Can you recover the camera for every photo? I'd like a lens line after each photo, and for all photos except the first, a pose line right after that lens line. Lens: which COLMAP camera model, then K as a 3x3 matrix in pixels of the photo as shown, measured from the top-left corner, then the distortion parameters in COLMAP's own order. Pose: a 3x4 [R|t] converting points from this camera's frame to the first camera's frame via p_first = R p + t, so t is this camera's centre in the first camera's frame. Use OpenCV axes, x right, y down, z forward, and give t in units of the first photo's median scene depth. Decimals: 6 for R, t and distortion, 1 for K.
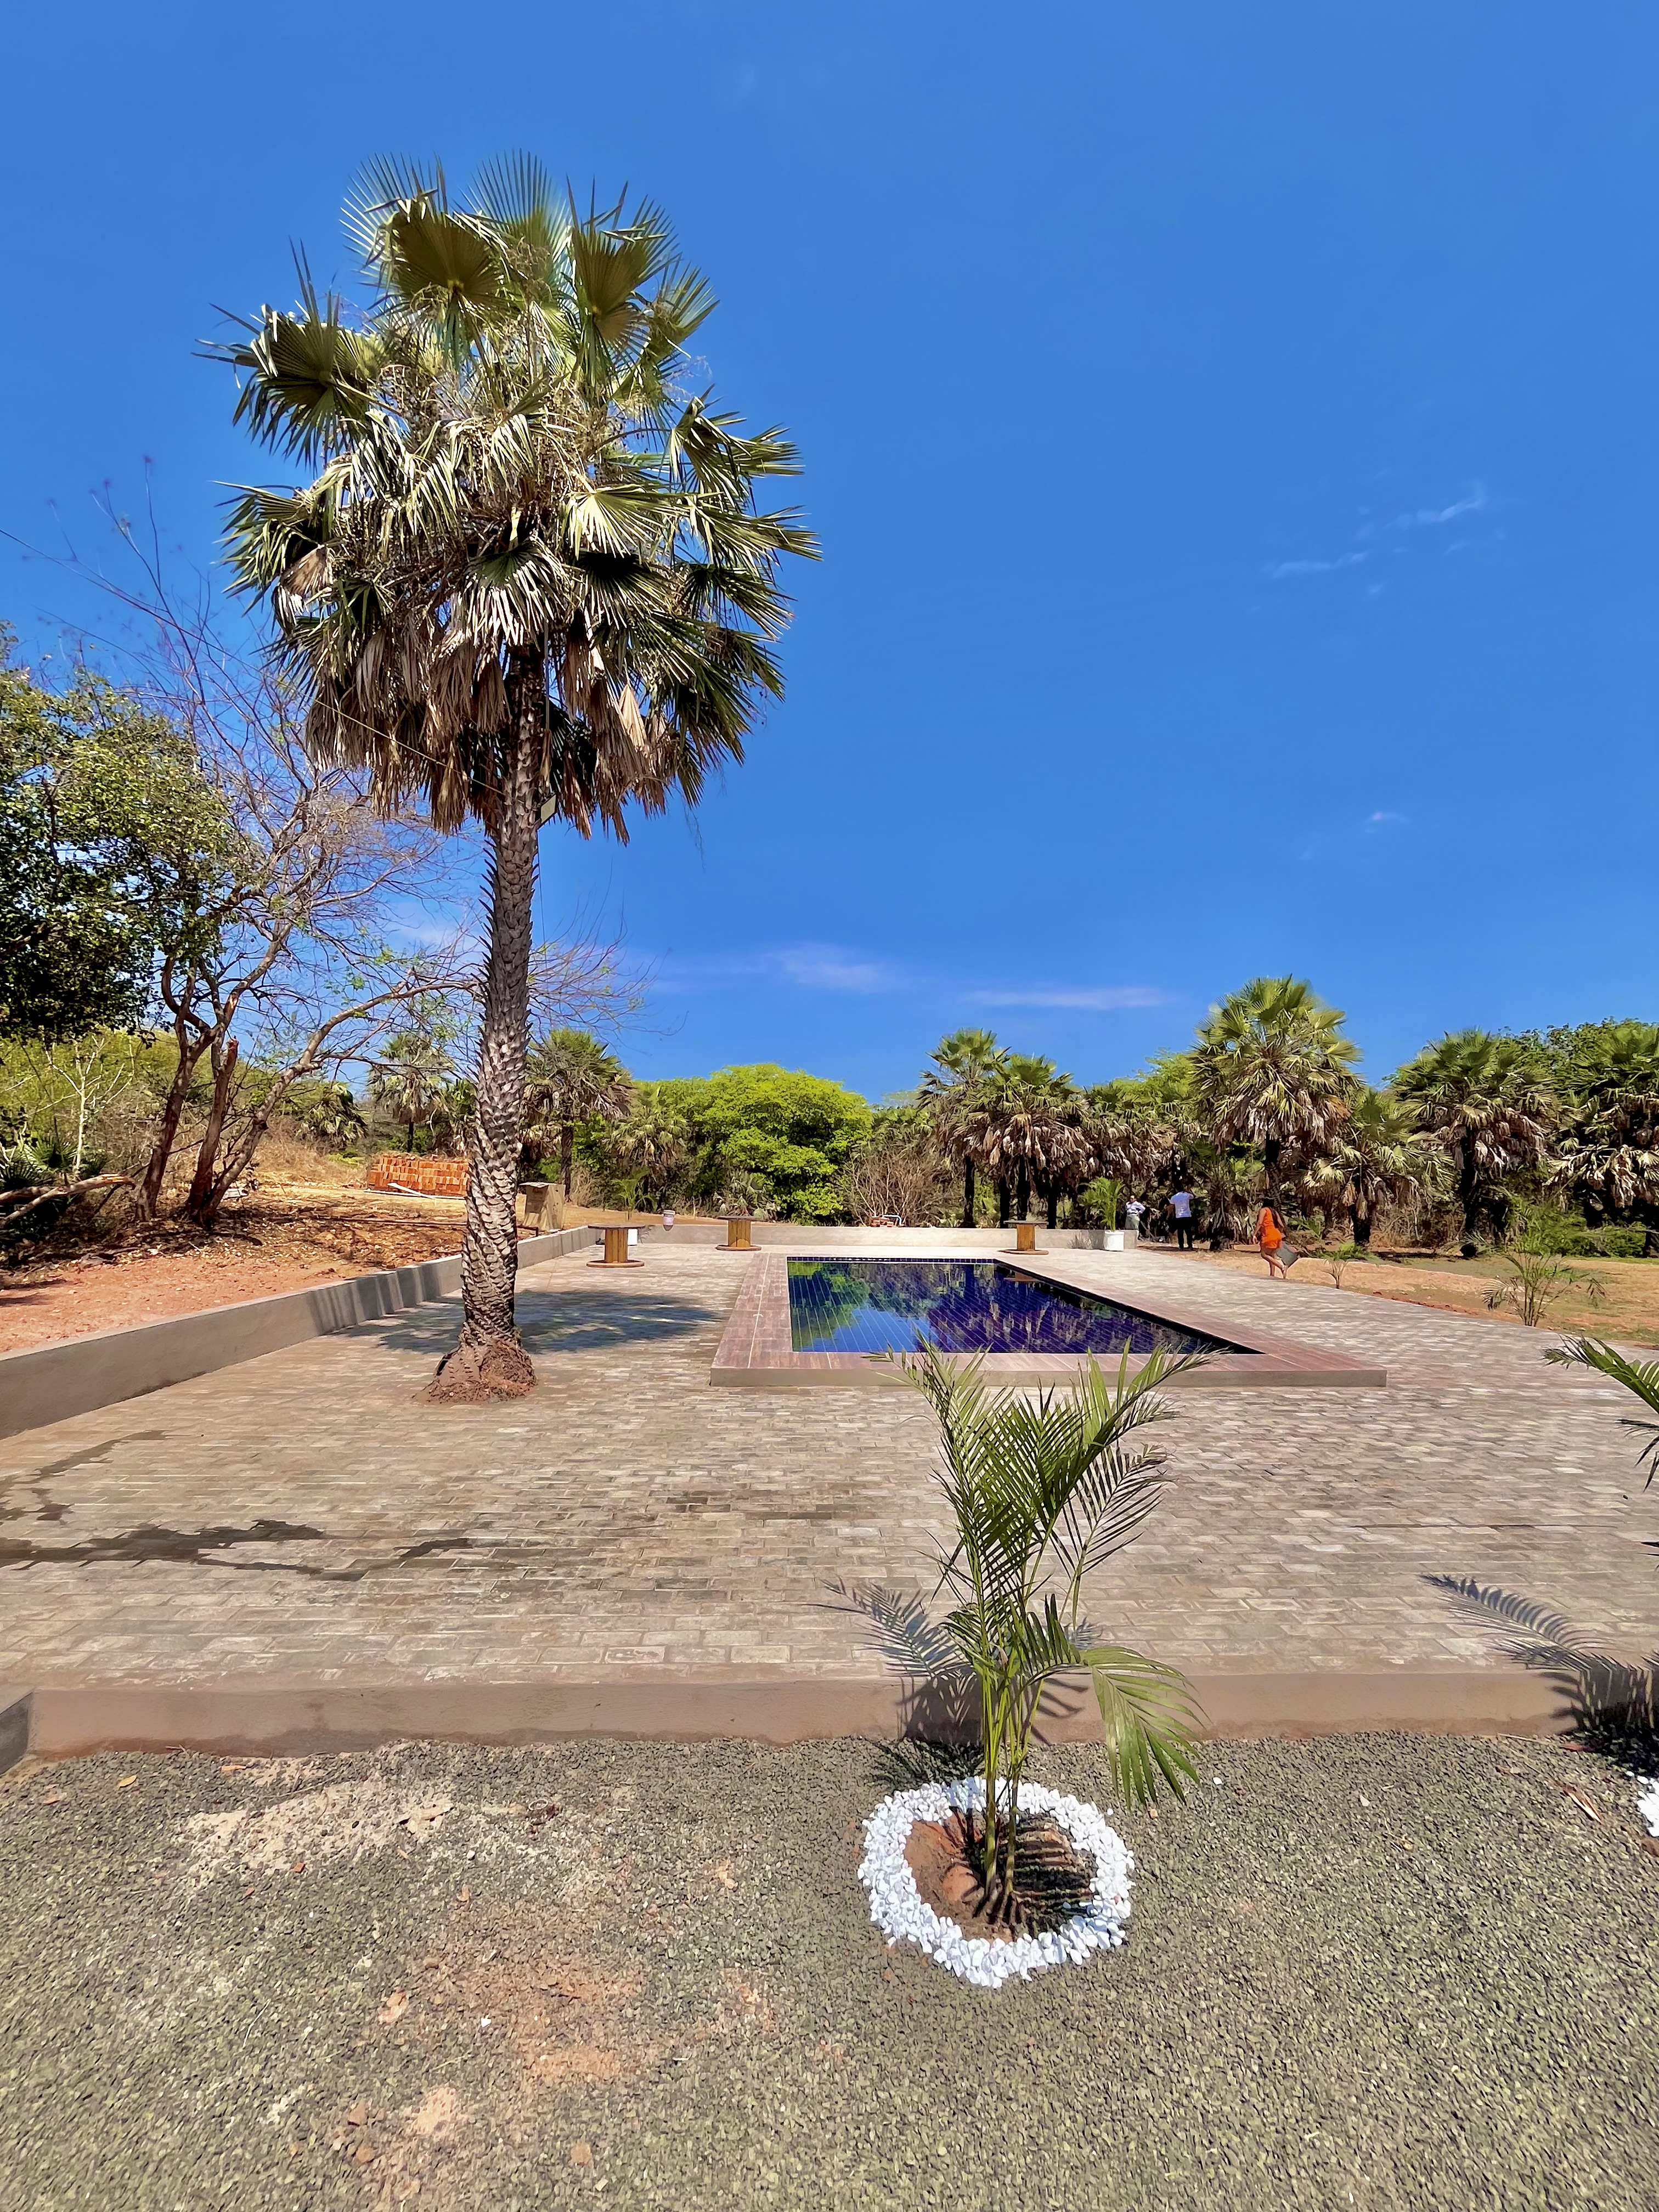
lens RADIAL K [[893.9, 0, 845.0], [0, 893.9, 1105.4], [0, 0, 1]] dist [-0.000946, 0.000021]
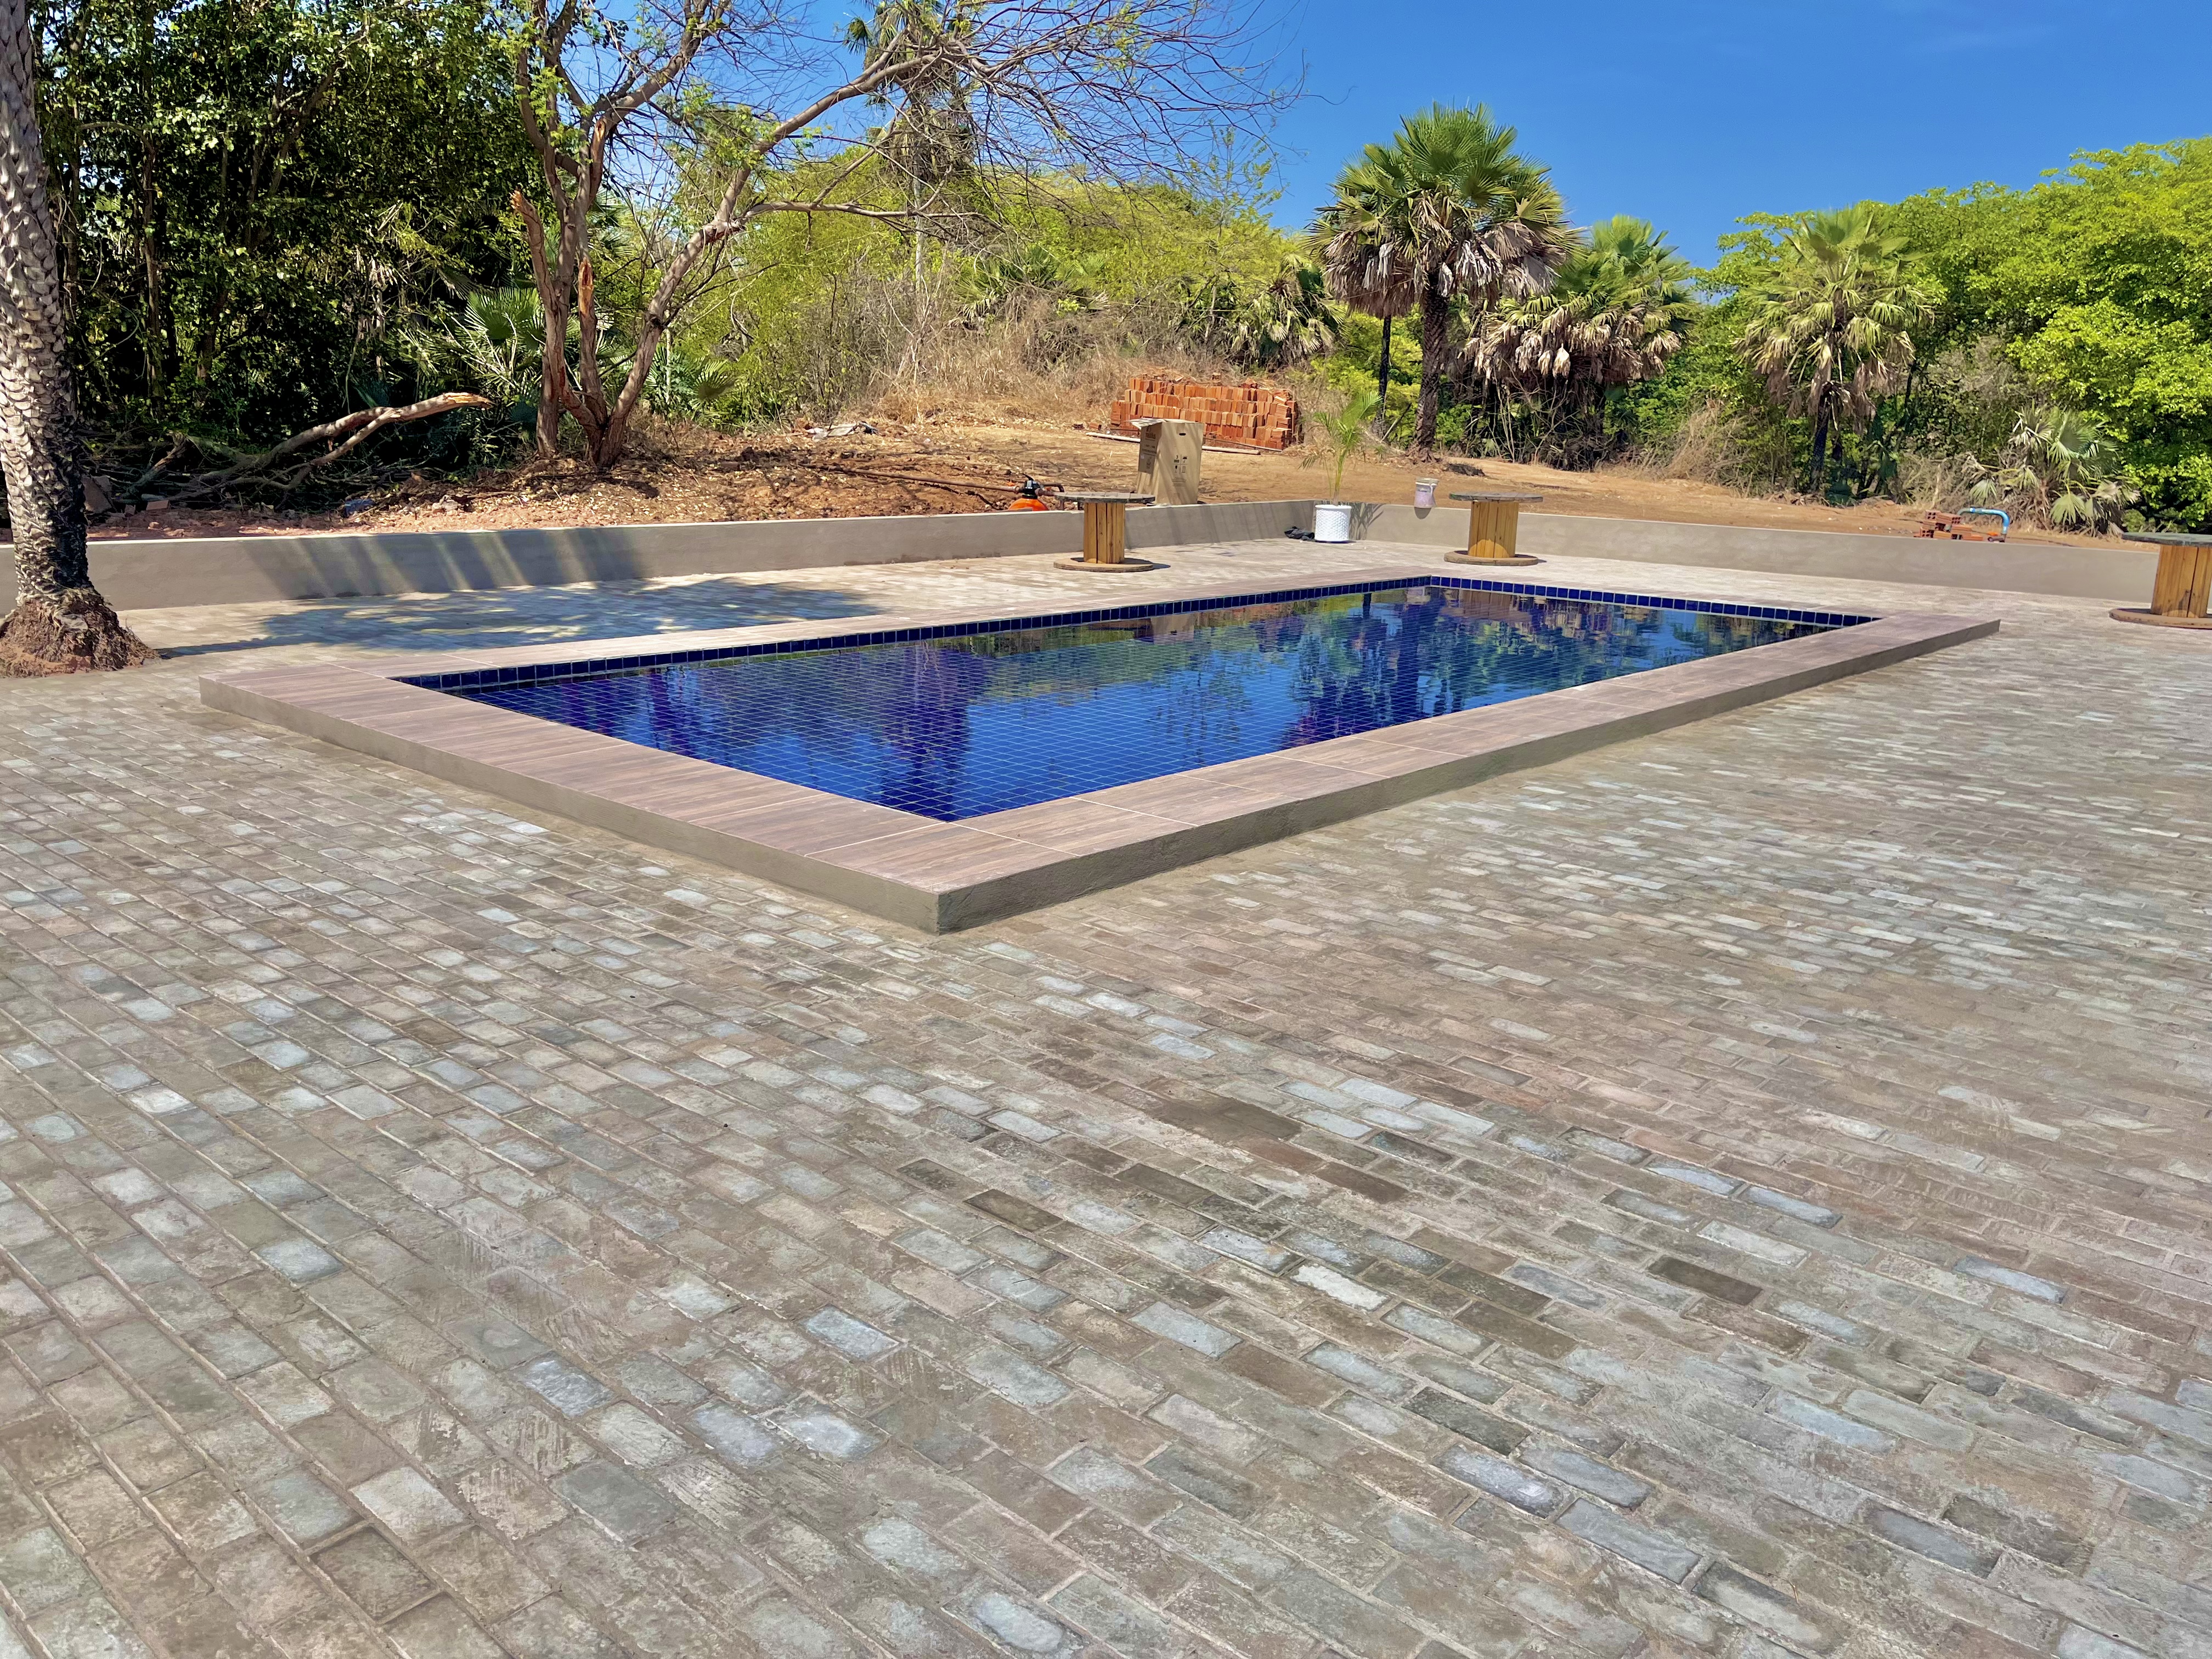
lens RADIAL K [[1656.6, 0, 1106.0], [0, 1656.6, 829.5], [0, 0, 1]] dist [0.067501, -0.094874]
pose [[0.712531, 0.175026, -0.679459, 0.466975], [0.046321, 0.954540, 0.294461, 0.027025], [0.700110, -0.241286, 0.672033, 0.240268]]
